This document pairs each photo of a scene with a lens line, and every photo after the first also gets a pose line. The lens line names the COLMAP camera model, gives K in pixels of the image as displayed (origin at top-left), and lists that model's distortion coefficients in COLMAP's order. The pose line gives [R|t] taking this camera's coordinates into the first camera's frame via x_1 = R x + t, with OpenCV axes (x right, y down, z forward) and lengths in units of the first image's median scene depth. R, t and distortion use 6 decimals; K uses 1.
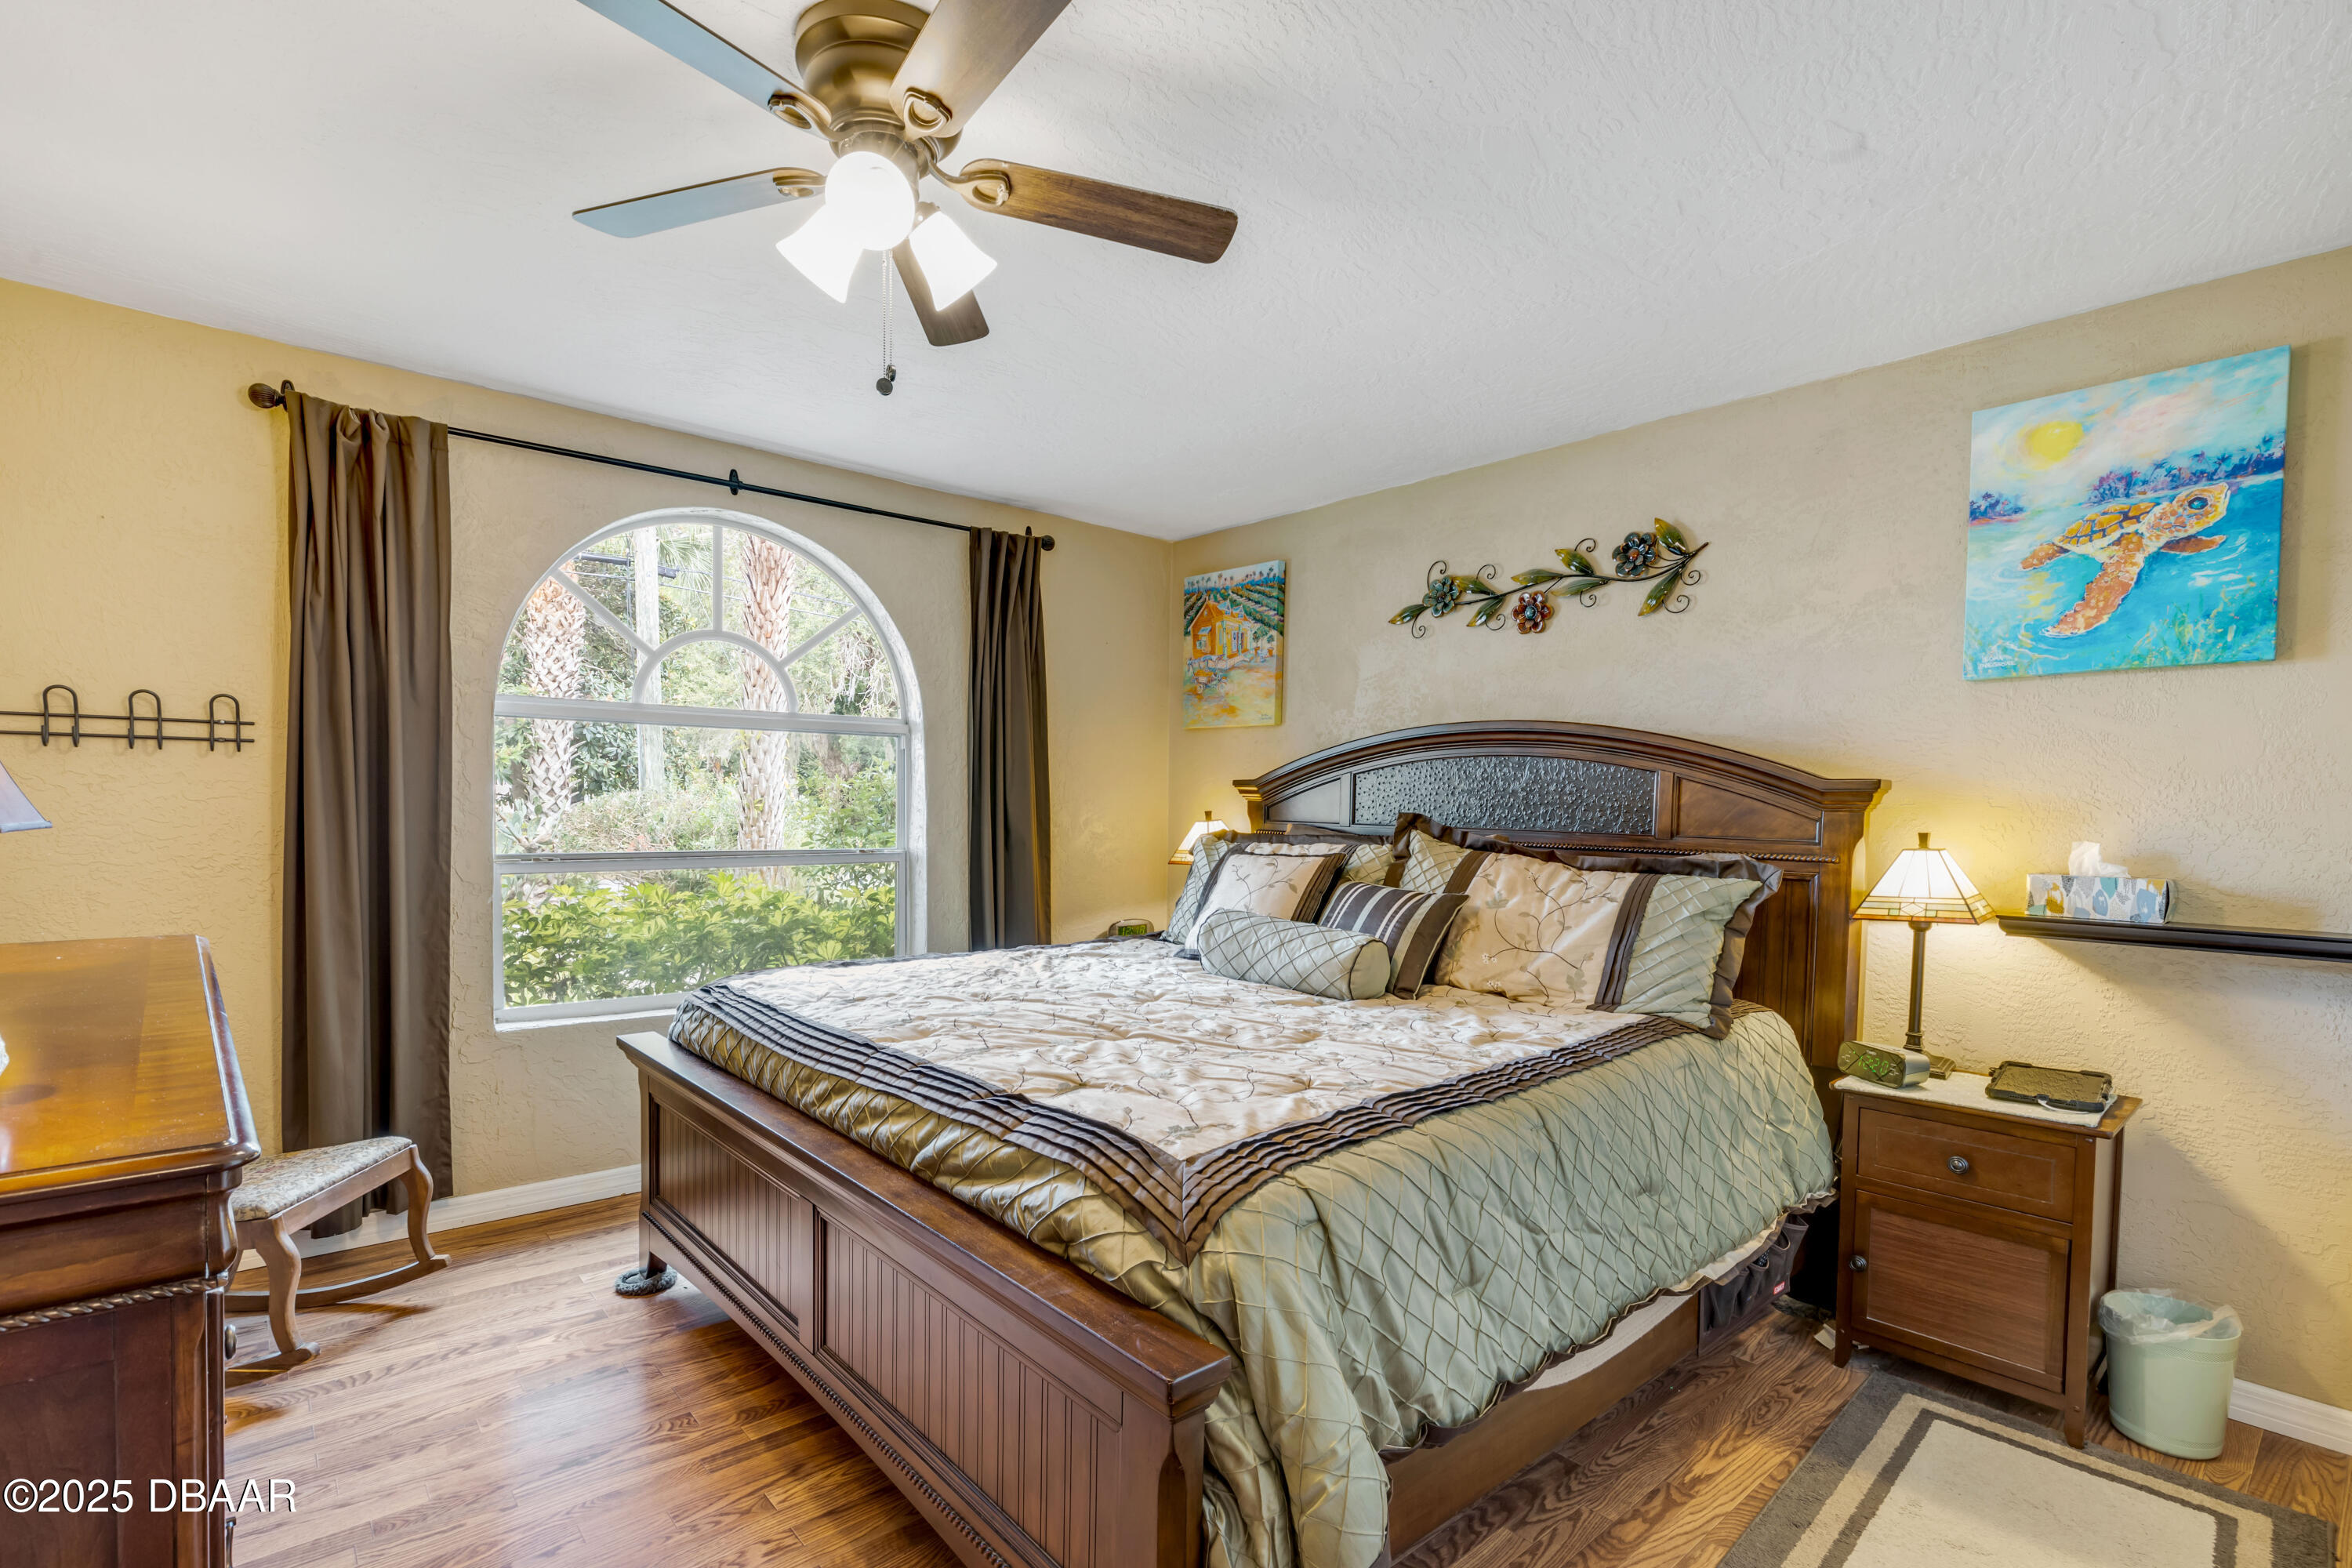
lens RADIAL K [[1042.0, 0, 1167.8], [0, 1042.0, 836.5], [0, 0, 1]] dist [0.001123, -0.000005]
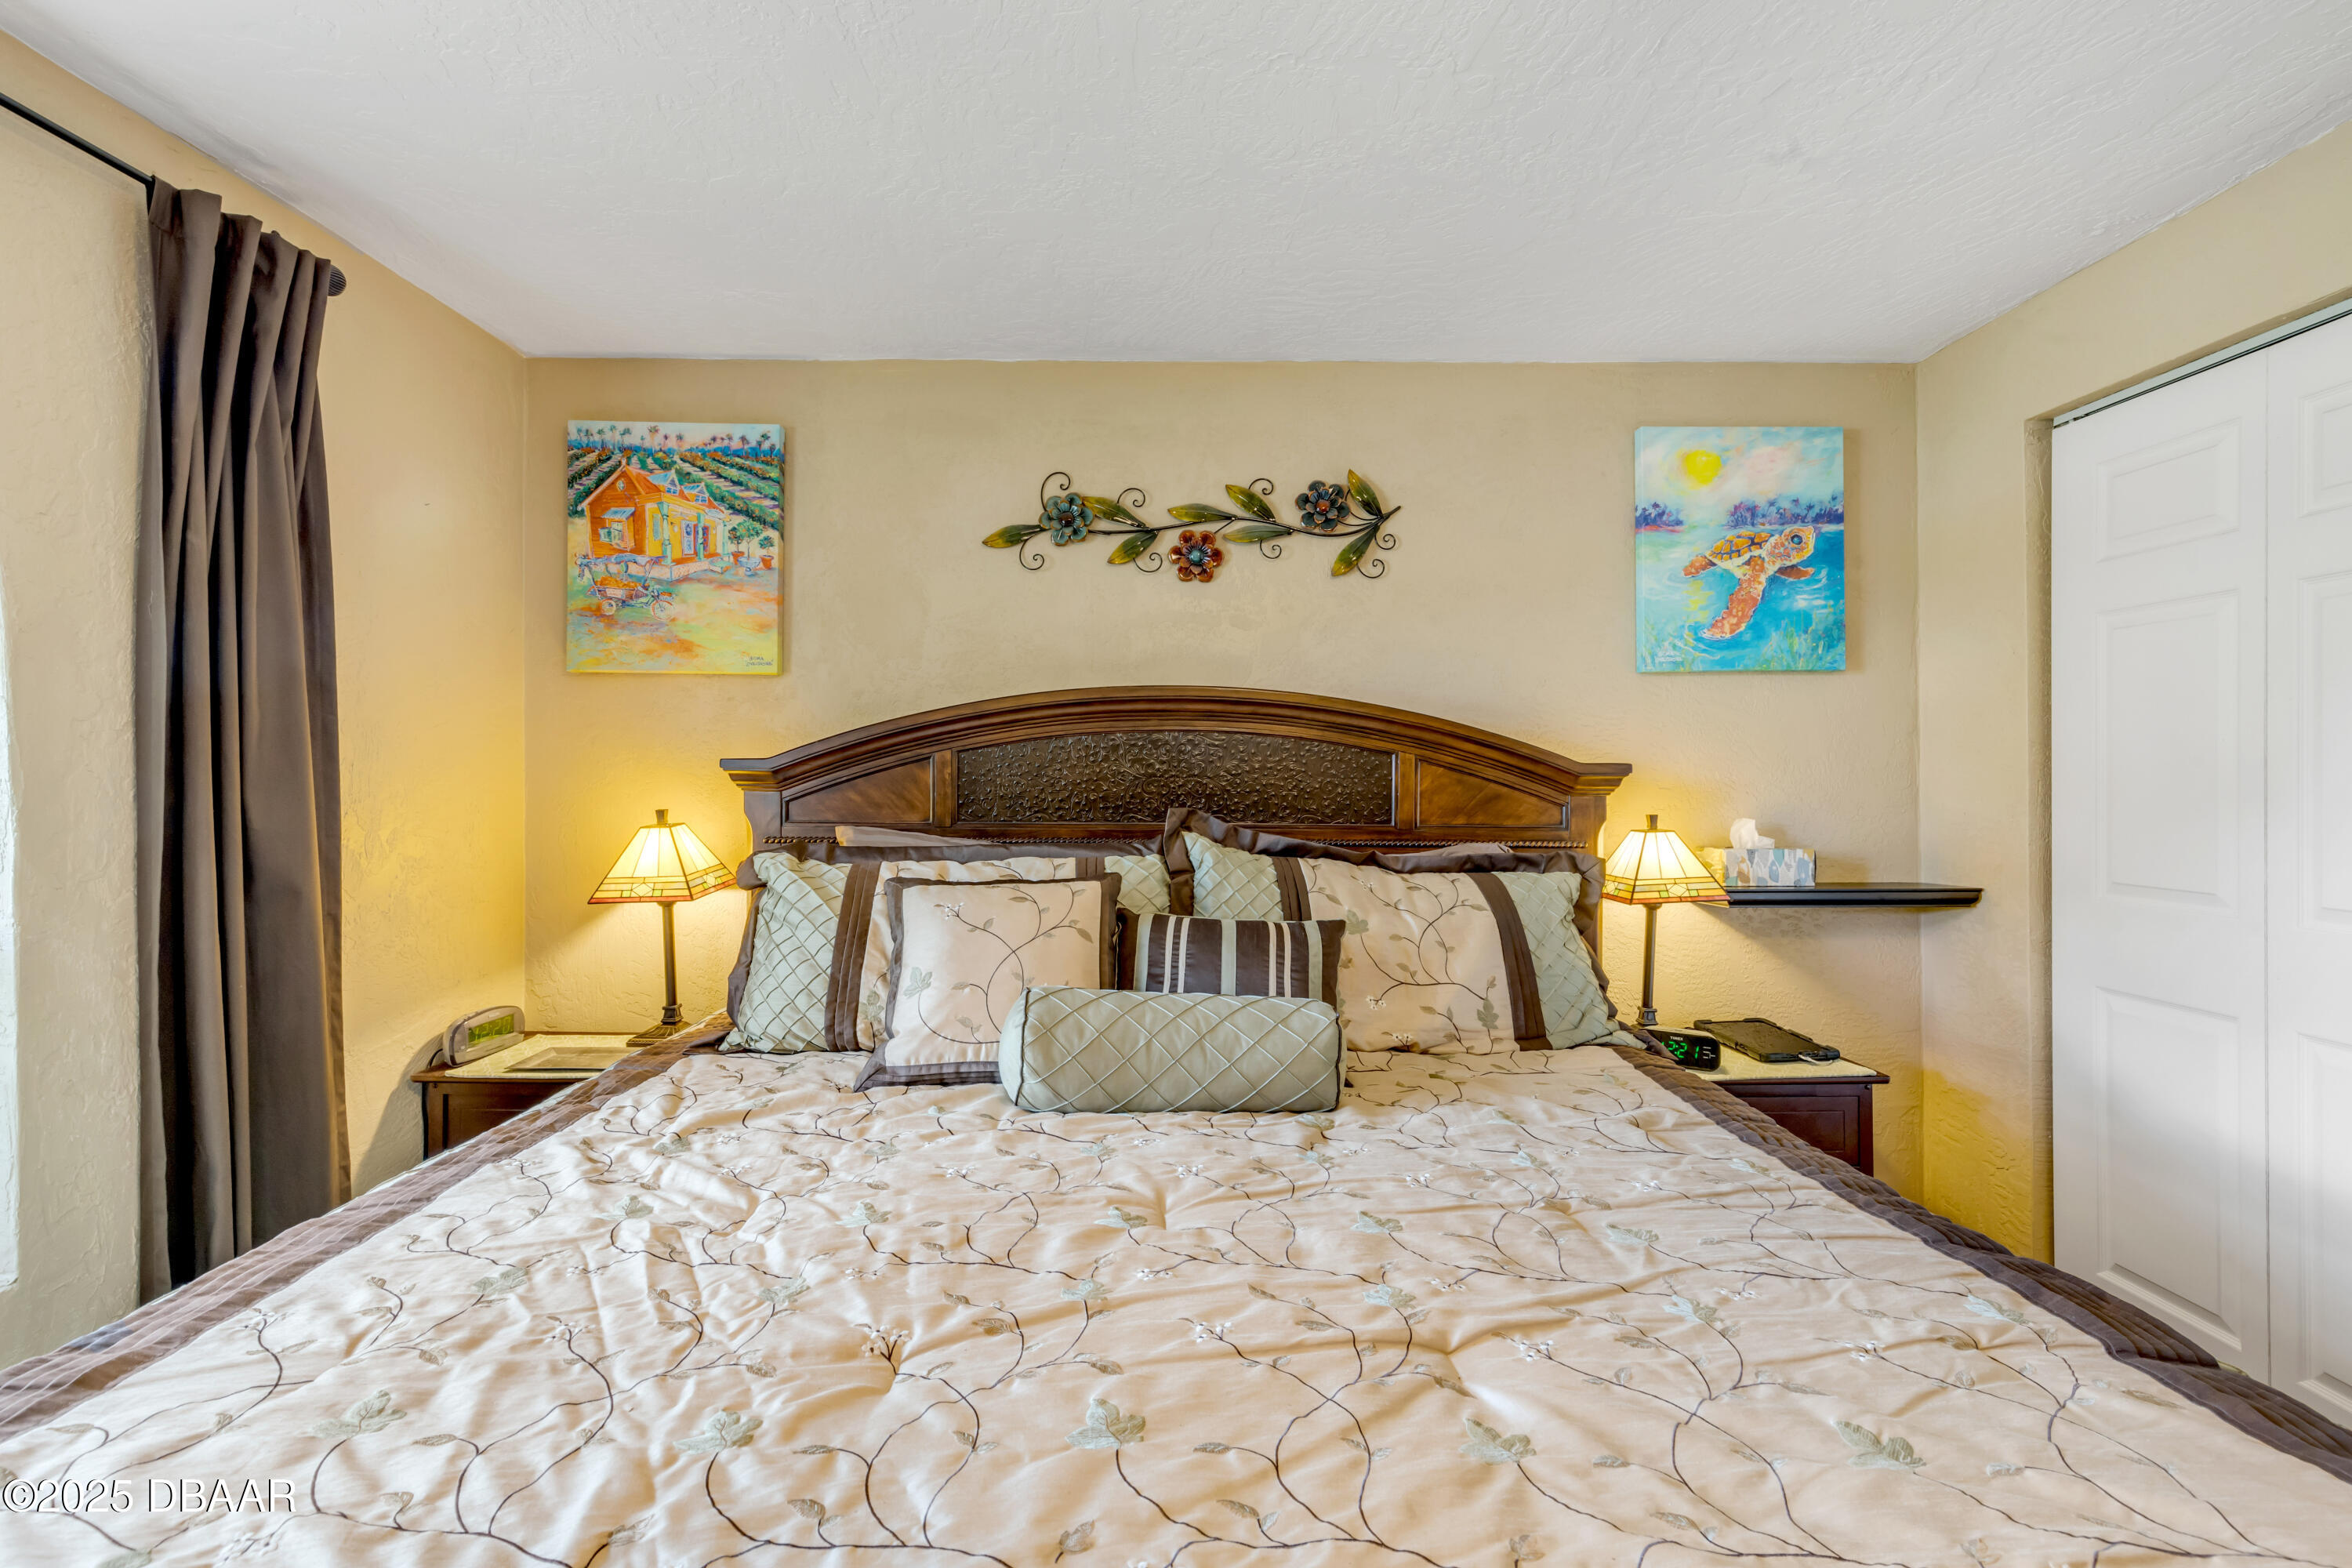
lens RADIAL K [[1055.4, 0, 1178.5], [0, 1055.4, 773.3], [0, 0, 1]] dist [0.003993, -0.000173]
pose [[0.671228, -0.011498, 0.741162, -0.371991], [0.033976, 0.999306, -0.015268, -0.044459], [-0.740472, 0.035430, 0.671152, 0.626630]]
